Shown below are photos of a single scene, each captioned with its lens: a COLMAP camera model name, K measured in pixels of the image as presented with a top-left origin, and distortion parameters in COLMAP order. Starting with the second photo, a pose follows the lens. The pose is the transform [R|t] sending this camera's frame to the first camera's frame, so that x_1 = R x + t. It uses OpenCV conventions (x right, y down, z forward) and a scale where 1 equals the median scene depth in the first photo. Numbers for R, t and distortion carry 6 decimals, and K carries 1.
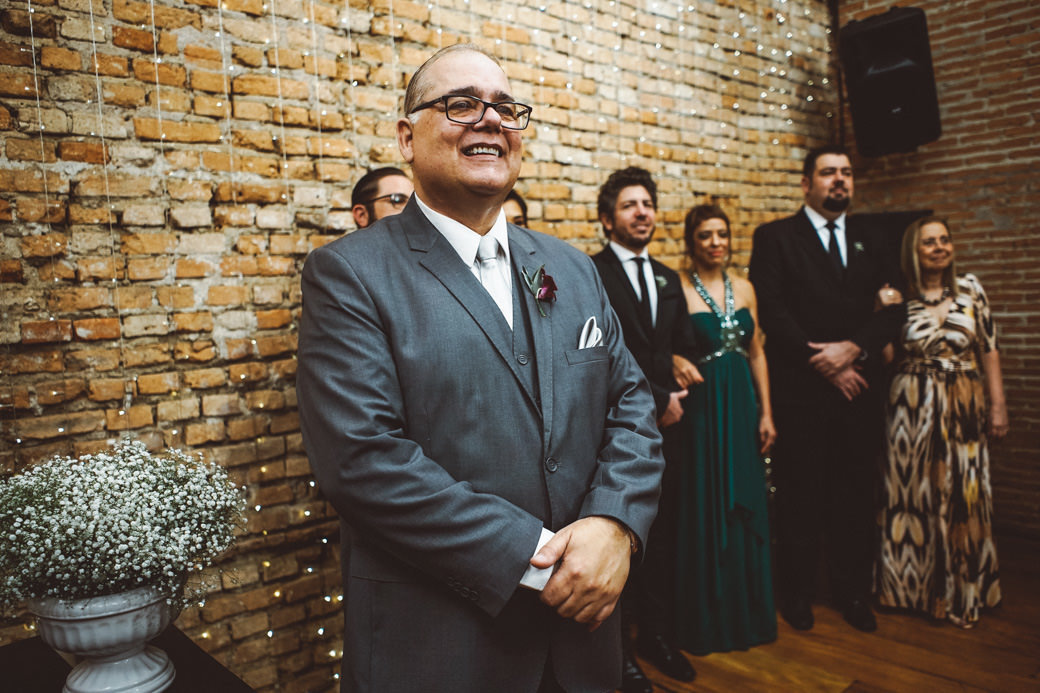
lens RADIAL K [[813.1, 0, 526.3], [0, 813.1, 343.9], [0, 0, 1]] dist [-0.019984, 0.012905]
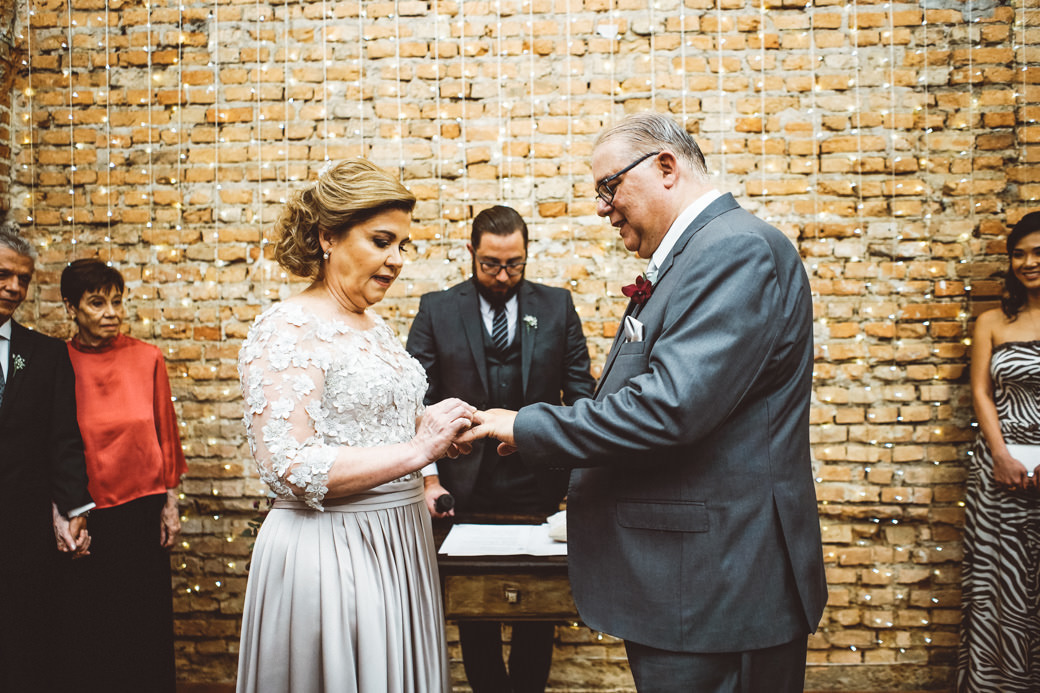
lens RADIAL K [[813.1, 0, 527.2], [0, 813.1, 341.7], [0, 0, 1]] dist [-0.019984, 0.012905]
pose [[0.716858, 0.037778, -0.696195, 0.203852], [-0.073305, 0.997080, -0.021376, 0.048701], [0.693355, 0.066358, 0.717535, -0.219348]]
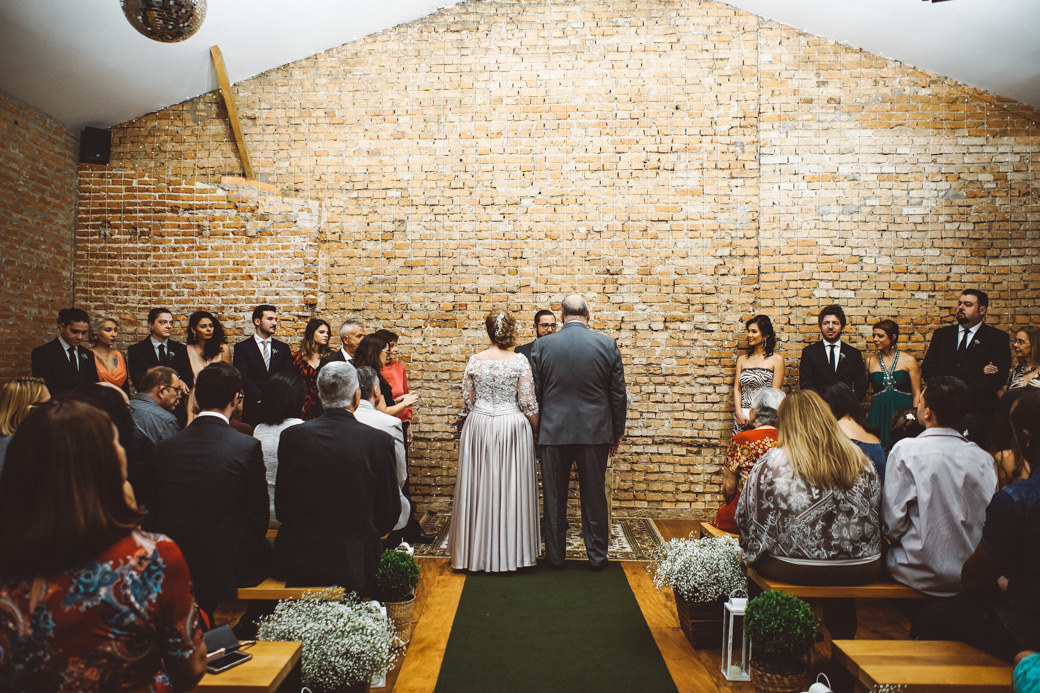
lens RADIAL K [[813.1, 0, 536.4], [0, 813.1, 325.0], [0, 0, 1]] dist [-0.019984, 0.012905]
pose [[0.708295, 0.025503, -0.705455, 1.330010], [-0.087259, 0.994846, -0.051646, 0.032748], [0.700502, 0.098138, 0.706870, -1.384582]]
